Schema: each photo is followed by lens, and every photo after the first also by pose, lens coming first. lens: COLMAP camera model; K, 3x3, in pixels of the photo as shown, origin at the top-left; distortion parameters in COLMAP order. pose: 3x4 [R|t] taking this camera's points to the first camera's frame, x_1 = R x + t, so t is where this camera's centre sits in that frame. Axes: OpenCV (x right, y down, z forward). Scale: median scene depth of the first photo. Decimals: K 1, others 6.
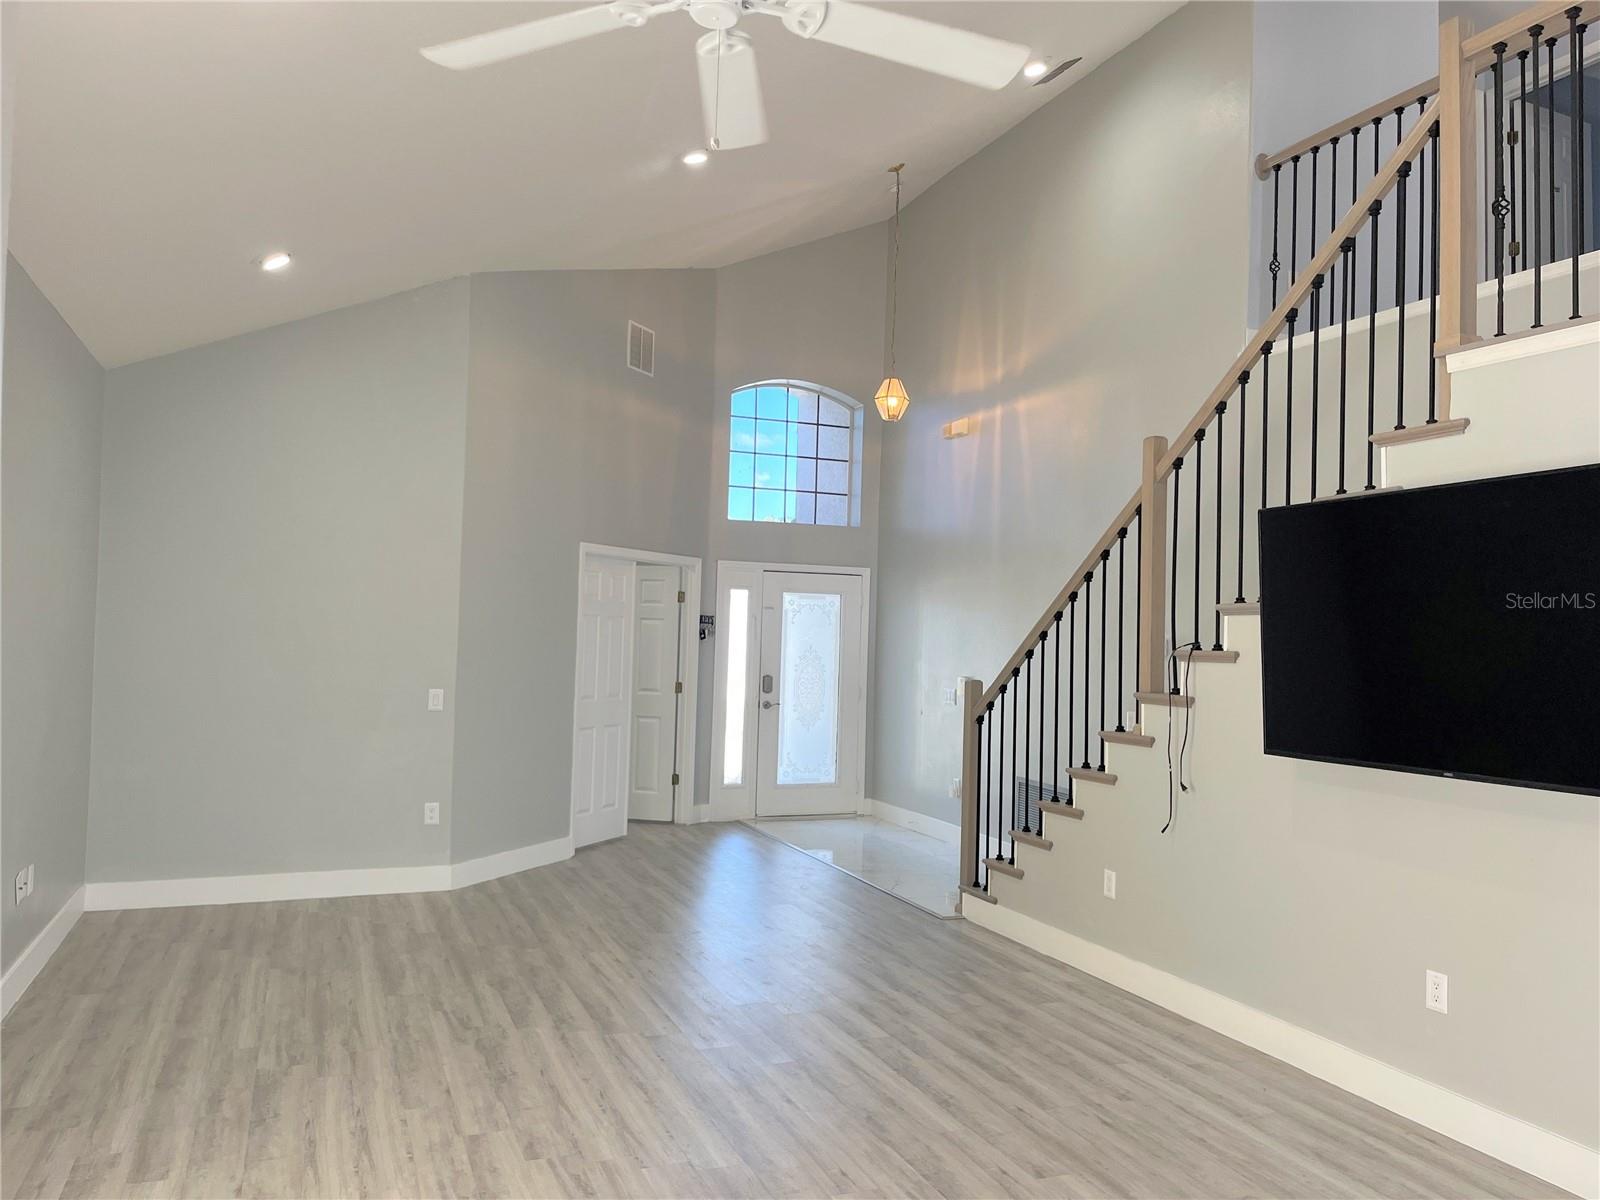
lens RADIAL K [[1154.8, 0, 781.9], [0, 1154.8, 599.9], [0, 0, 1]] dist [-0.004856, -0.005390]
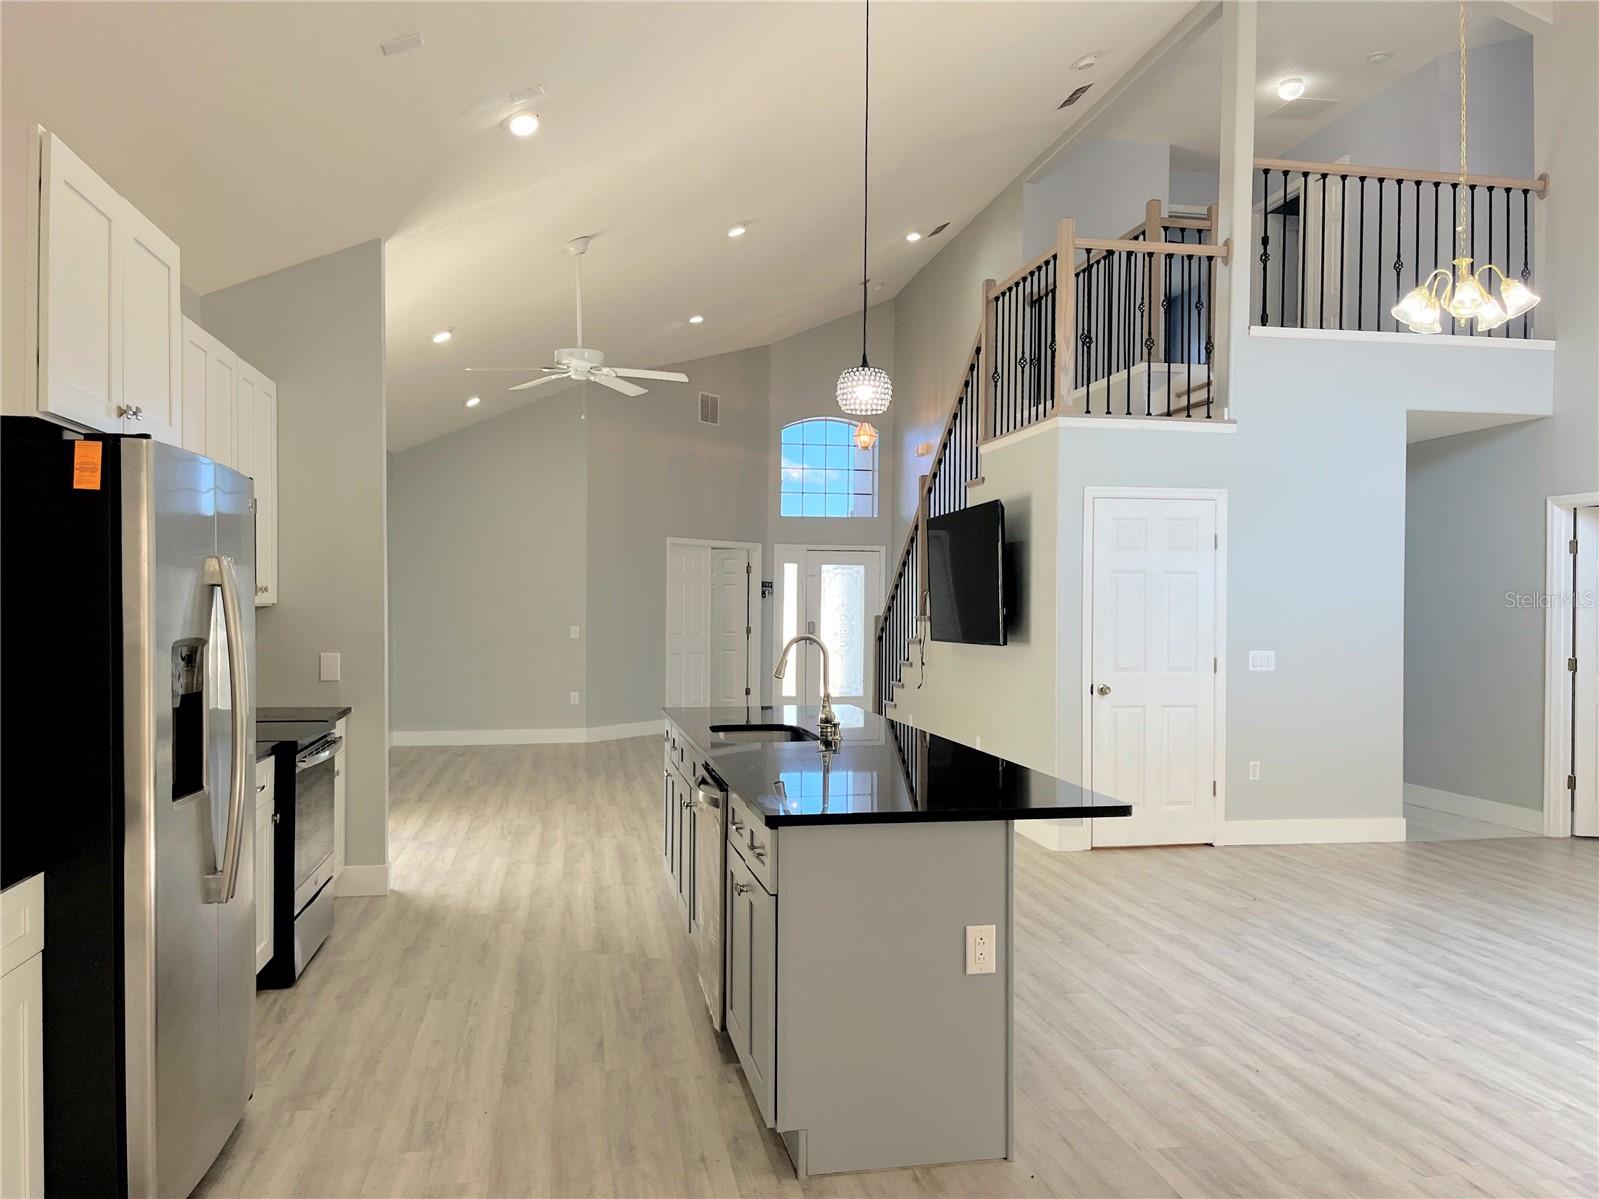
lens RADIAL K [[1212.8, 0, 793.7], [0, 1212.8, 604.8], [0, 0, 1]] dist [0.081732, -0.123349]
pose [[0.979362, -0.017609, -0.201343, 0.295866], [0.022858, 0.999456, 0.023773, 0.007481], [0.200815, -0.027884, 0.979232, -0.543303]]
